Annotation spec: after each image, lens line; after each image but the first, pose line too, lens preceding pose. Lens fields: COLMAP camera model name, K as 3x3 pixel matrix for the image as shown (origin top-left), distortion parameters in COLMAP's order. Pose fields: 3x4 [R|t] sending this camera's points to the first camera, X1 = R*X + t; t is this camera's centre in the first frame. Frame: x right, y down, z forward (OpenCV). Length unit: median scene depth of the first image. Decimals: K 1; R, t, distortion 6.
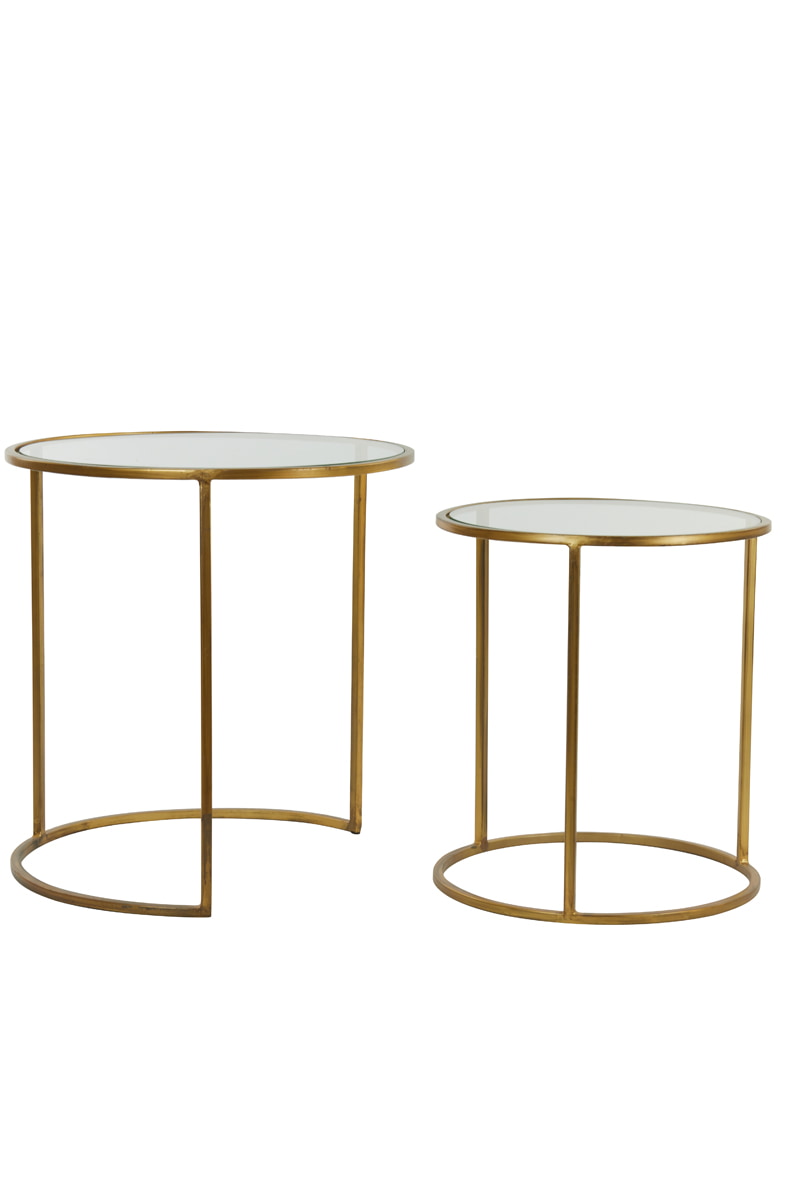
lens RADIAL K [[2520.0, 0, 400.0], [0, 2520.0, 600.0], [0, 0, 1]] dist [-0.430473, -0.027512]
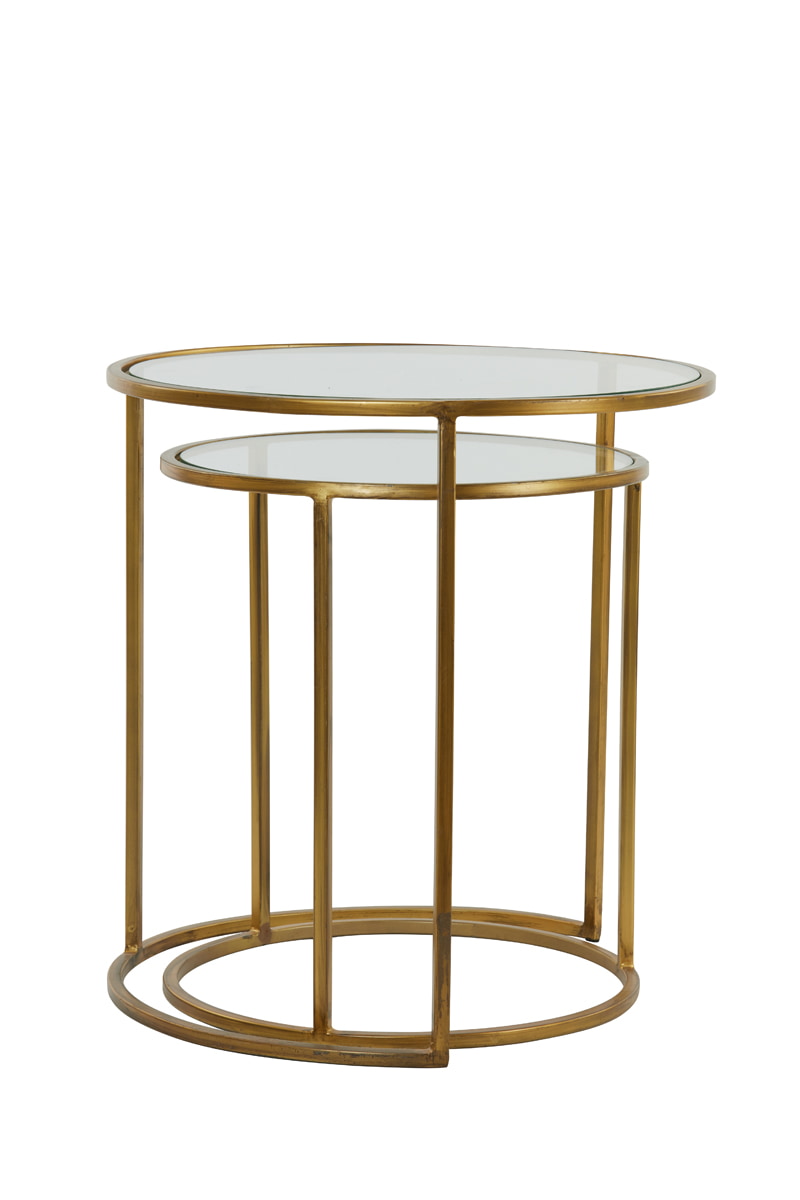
lens RADIAL K [[3675.2, 0, 400.0], [0, 3675.2, 600.0], [0, 0, 1]] dist [-0.796316, 0.520332]
pose [[0.996790, -0.008628, 0.079600, -0.152405], [0.008164, 0.999948, 0.006154, -0.004596], [-0.079649, -0.005484, 0.996808, 0.024608]]
